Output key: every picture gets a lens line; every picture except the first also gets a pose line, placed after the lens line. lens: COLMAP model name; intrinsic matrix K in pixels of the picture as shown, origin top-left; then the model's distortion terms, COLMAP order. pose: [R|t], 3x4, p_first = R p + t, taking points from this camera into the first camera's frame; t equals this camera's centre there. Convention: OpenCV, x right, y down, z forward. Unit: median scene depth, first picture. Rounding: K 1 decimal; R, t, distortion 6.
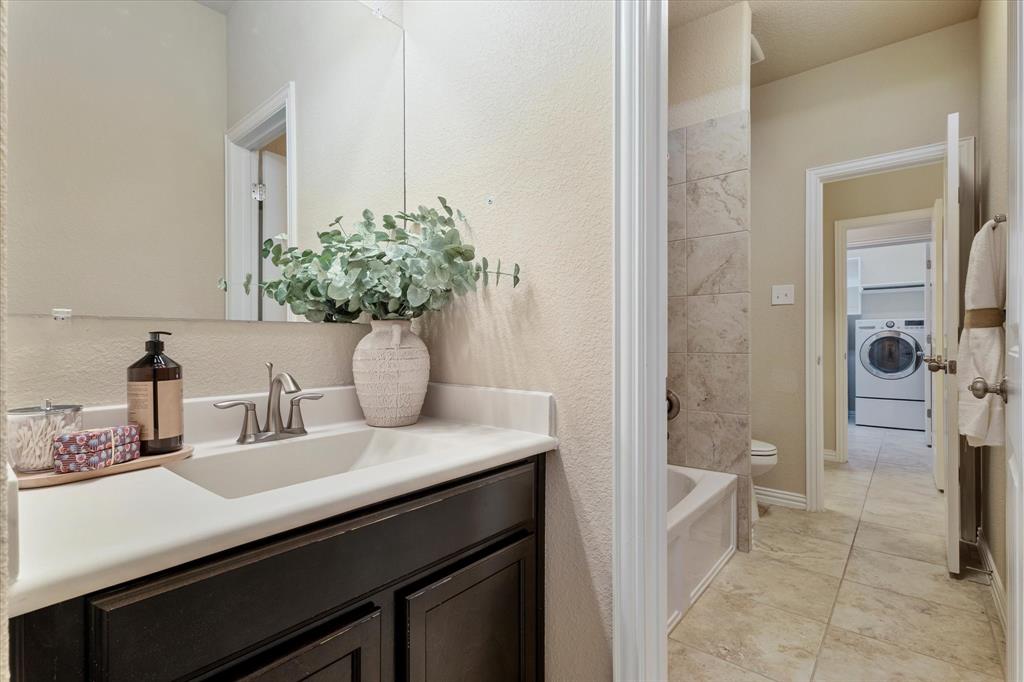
lens RADIAL K [[482.5, 0, 506.1], [0, 482.5, 342.6], [0, 0, 1]] dist [0.002200, -0.001128]
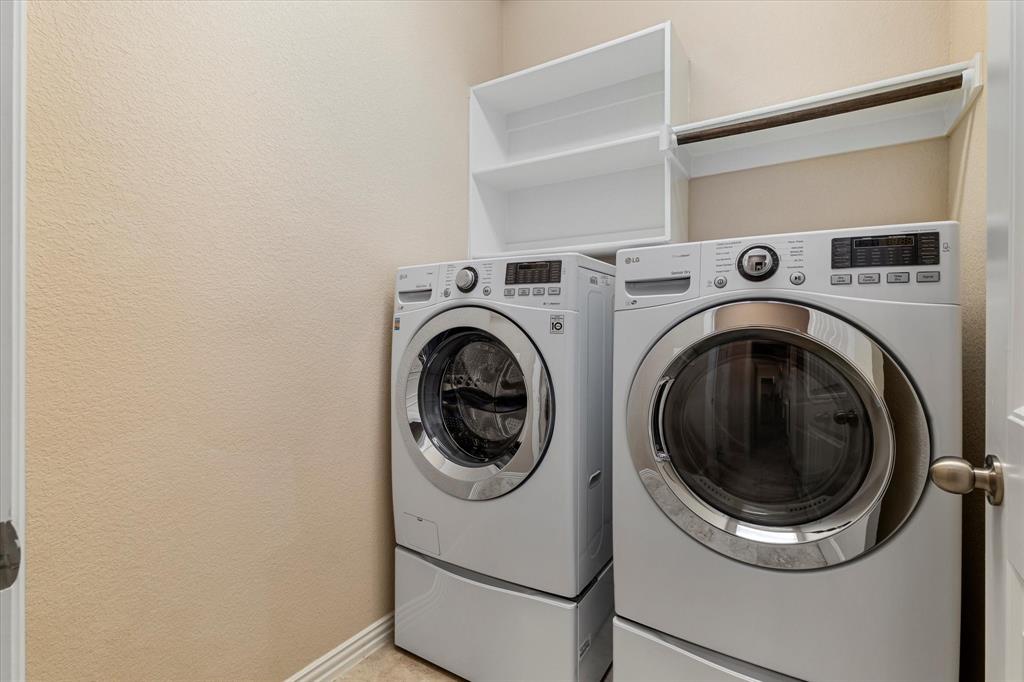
lens RADIAL K [[482.5, 0, 517.5], [0, 482.5, 337.1], [0, 0, 1]] dist [0.002200, -0.001128]
pose [[0.994884, 0.001899, 0.101005, 0.693635], [-0.003443, 0.999880, 0.015117, -0.012590], [-0.100964, -0.015388, 0.994771, 0.836067]]
